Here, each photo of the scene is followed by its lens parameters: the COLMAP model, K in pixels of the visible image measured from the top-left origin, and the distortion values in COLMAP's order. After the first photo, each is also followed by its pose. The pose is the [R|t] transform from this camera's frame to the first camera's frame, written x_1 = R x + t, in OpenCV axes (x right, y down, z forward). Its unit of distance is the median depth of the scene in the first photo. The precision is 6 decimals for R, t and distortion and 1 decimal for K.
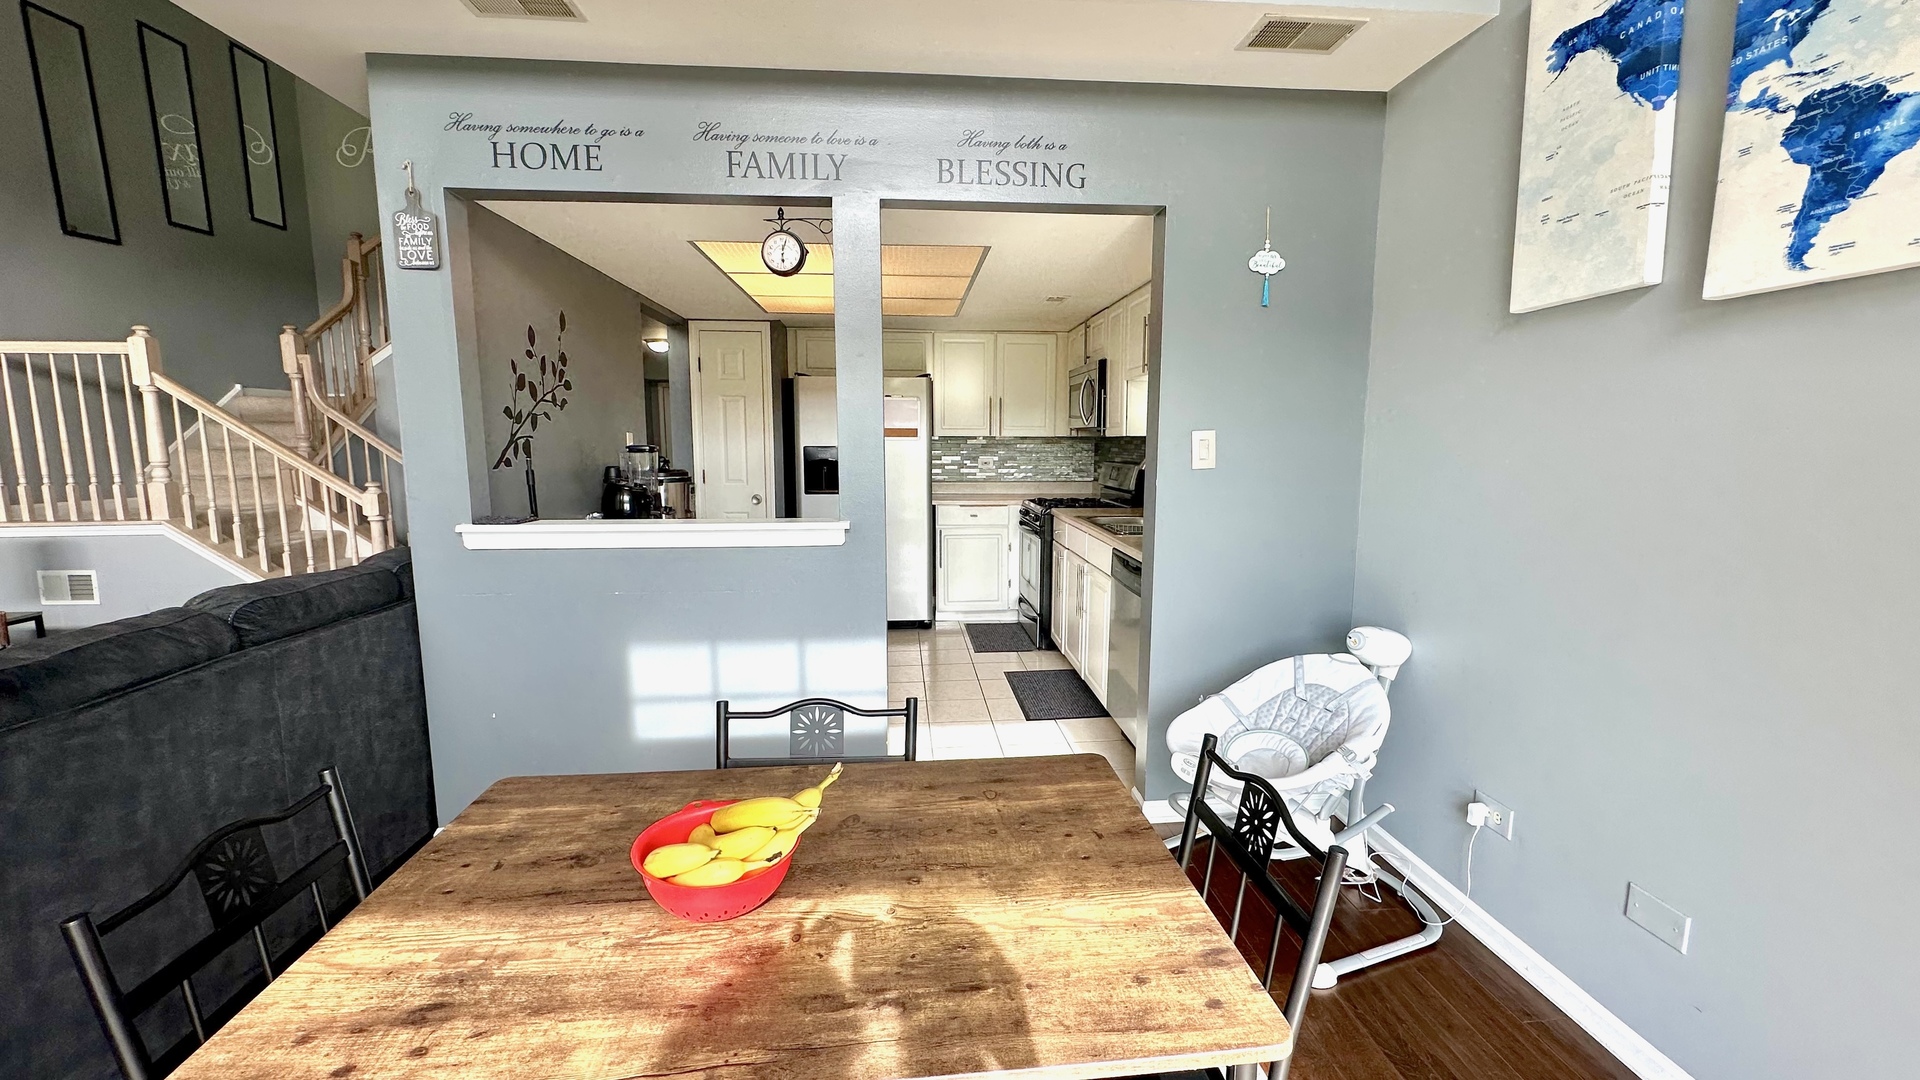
lens RADIAL K [[765.5, 0, 960.6], [0, 765.5, 539.3], [0, 0, 1]] dist [-0.005252, 0.000866]
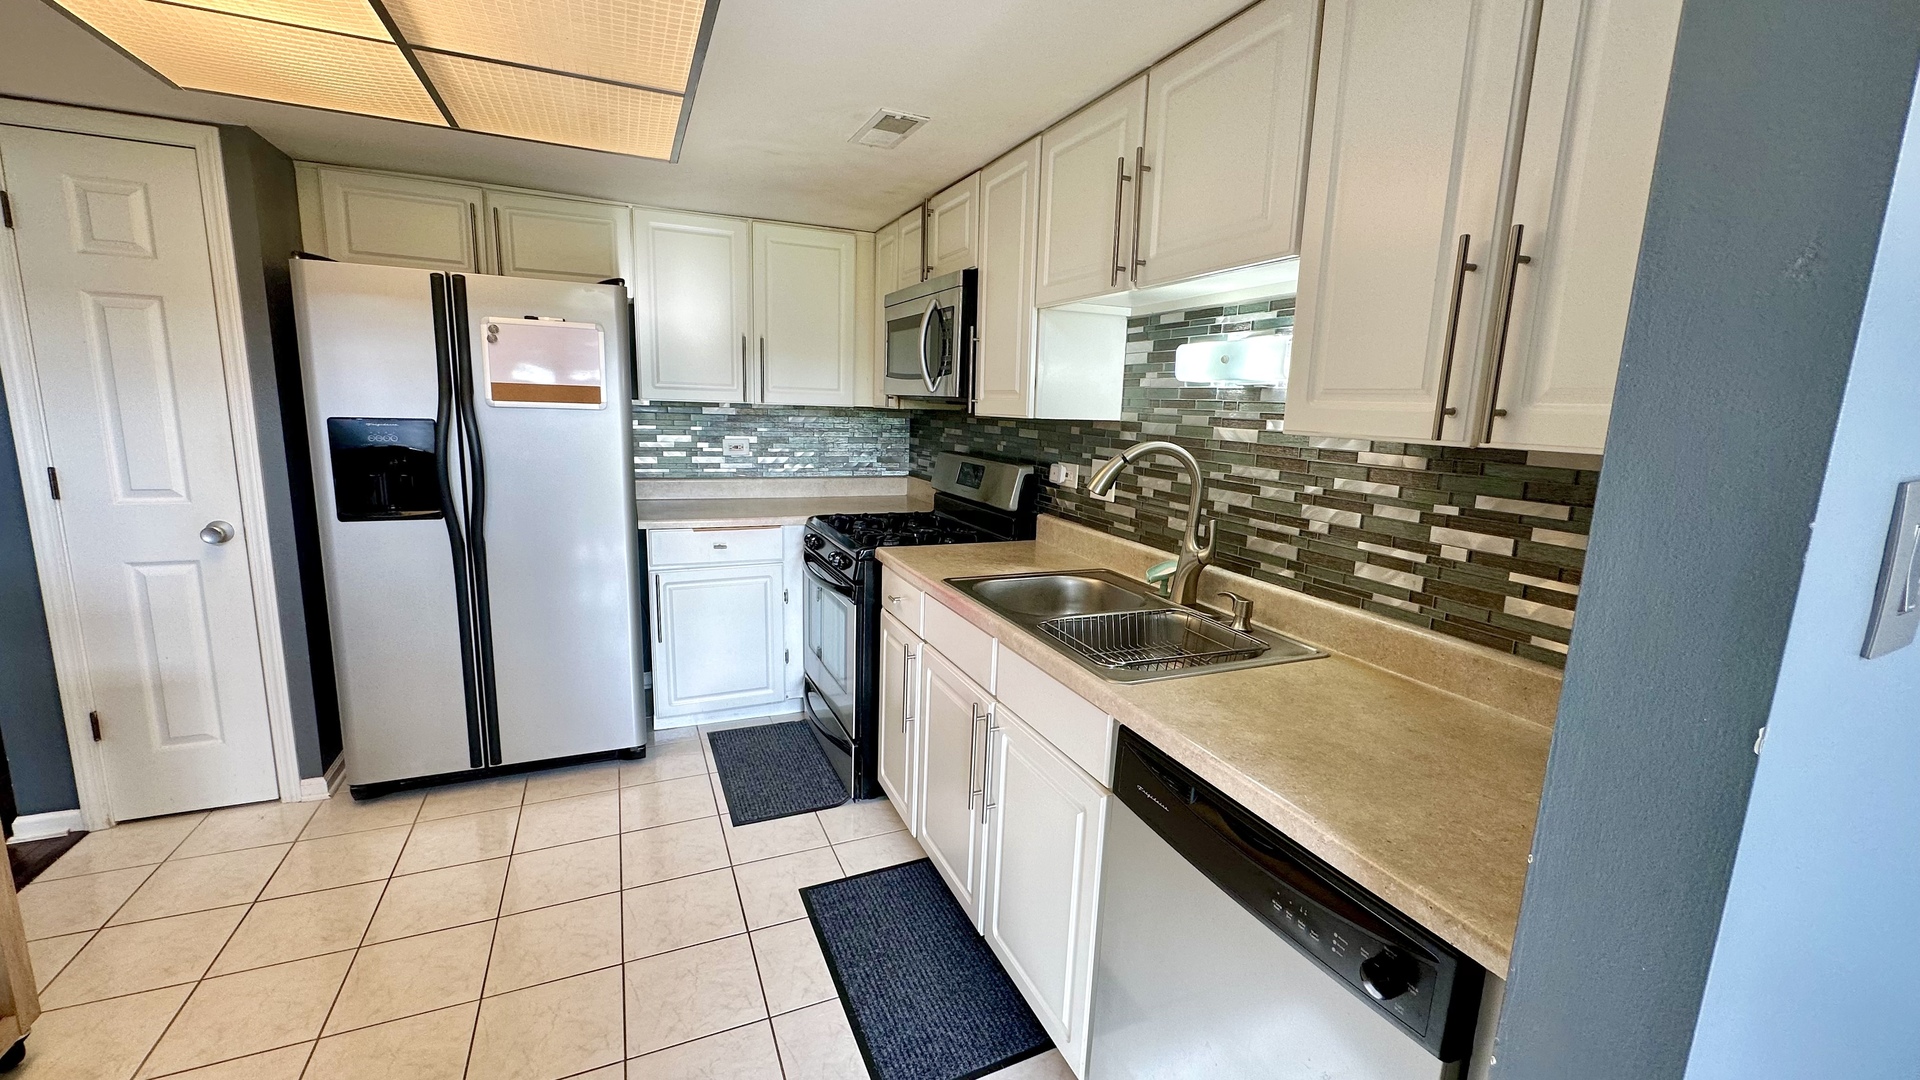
lens RADIAL K [[765.5, 0, 960.2], [0, 765.5, 538.9], [0, 0, 1]] dist [-0.005252, 0.000866]
pose [[0.943249, -0.030627, 0.330671, -0.004499], [0.012866, 0.998361, 0.055768, -0.149601], [-0.331837, -0.048349, 0.942097, 0.943410]]
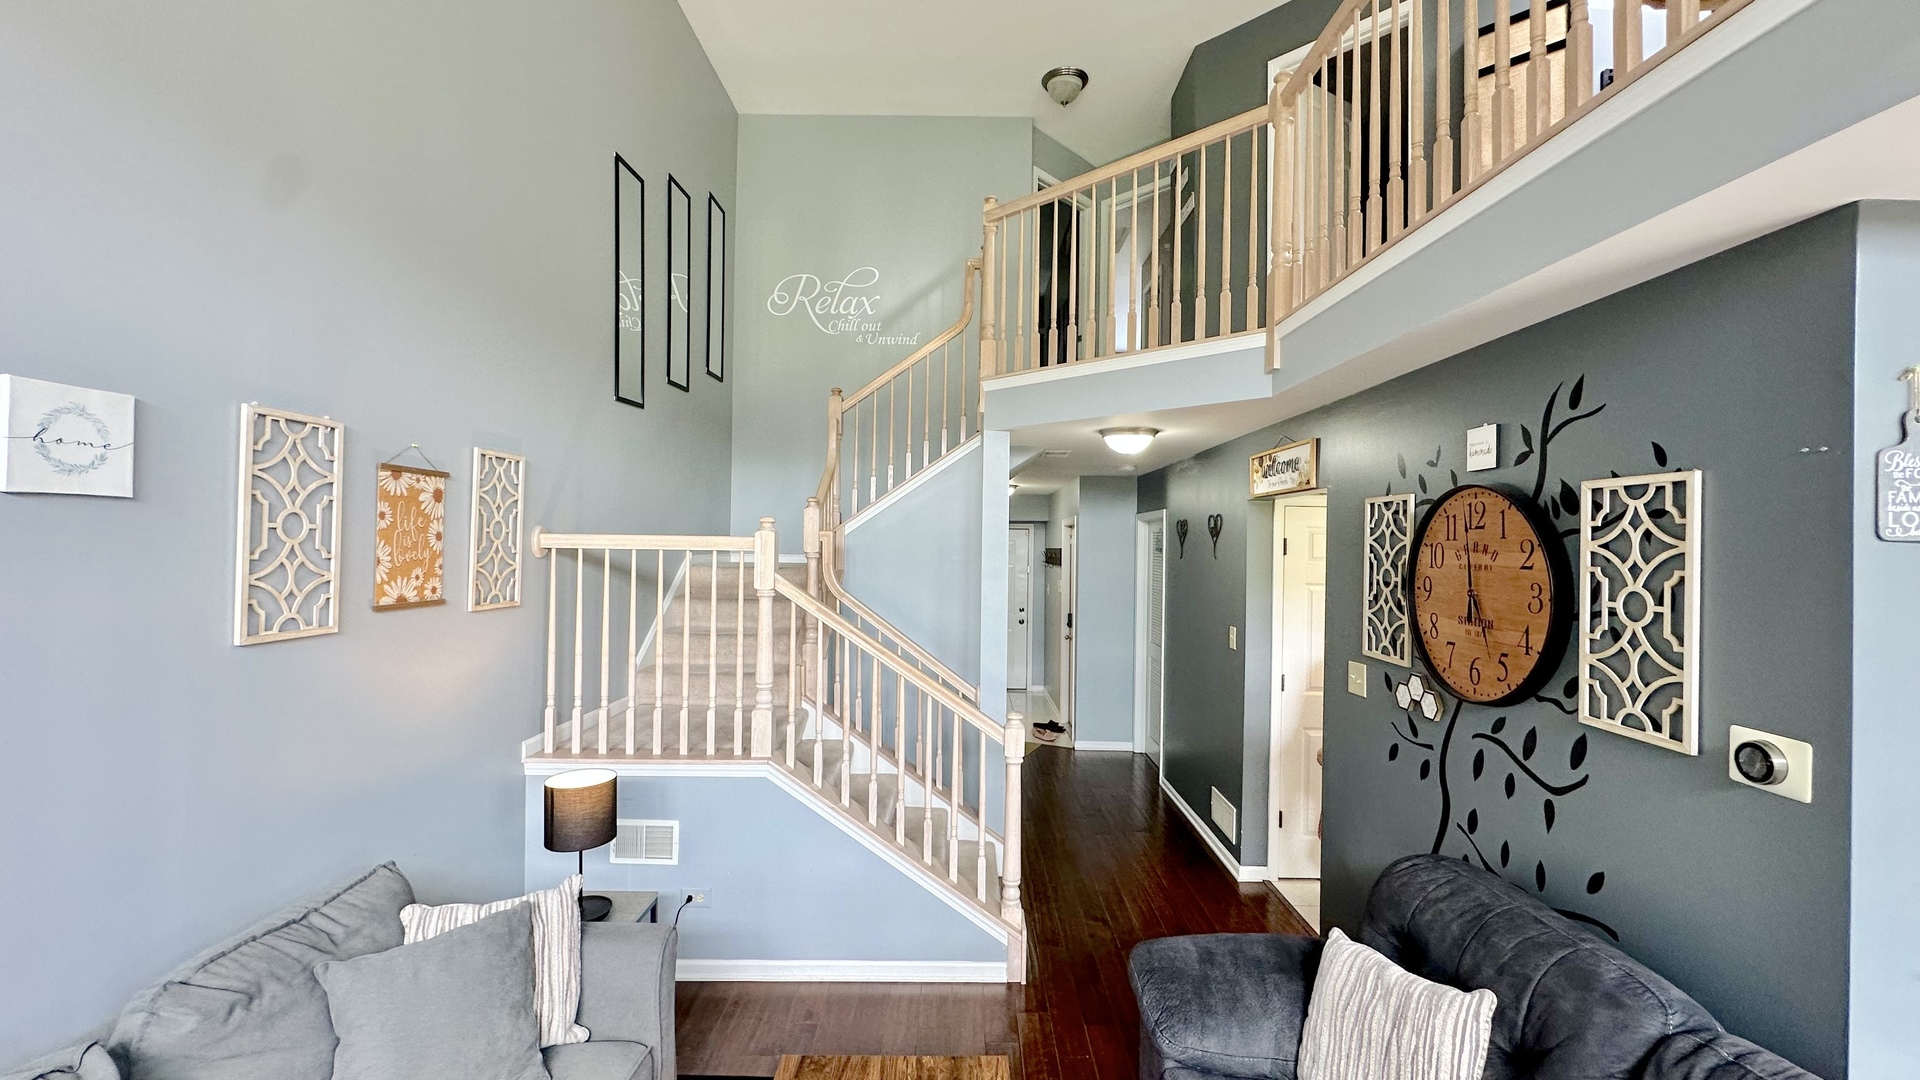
lens RADIAL K [[765.5, 0, 961.6], [0, 765.5, 541.2], [0, 0, 1]] dist [-0.005252, 0.000866]
pose [[0.996390, 0.013015, -0.083887, -1.316653], [-0.024360, 0.990453, -0.135683, -0.244269], [0.081321, 0.137237, 0.987195, 0.345470]]
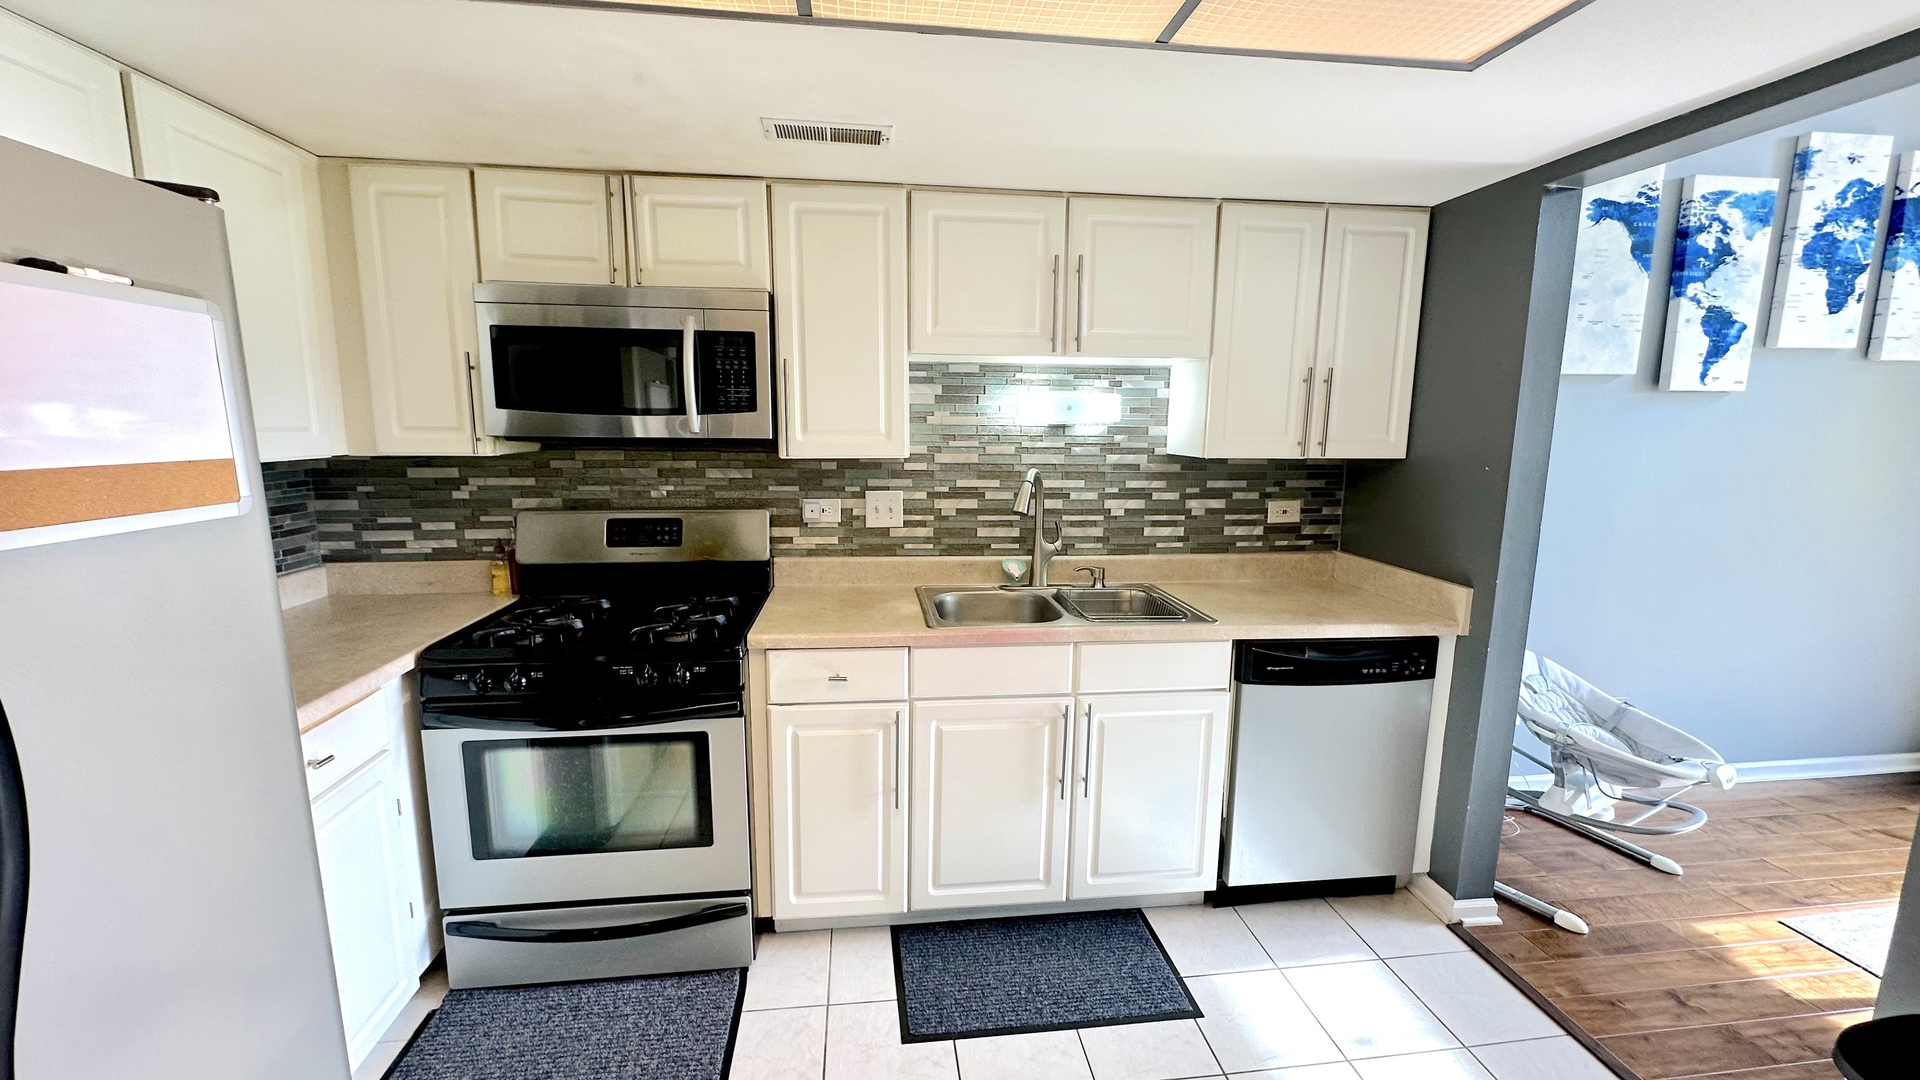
lens RADIAL K [[765.5, 0, 958.2], [0, 765.5, 540.1], [0, 0, 1]] dist [-0.005252, 0.000866]
pose [[-0.040871, -0.156724, 0.986796, -0.571921], [0.121083, 0.979566, 0.160590, -0.286006], [-0.991801, 0.126047, -0.021060, 1.753715]]
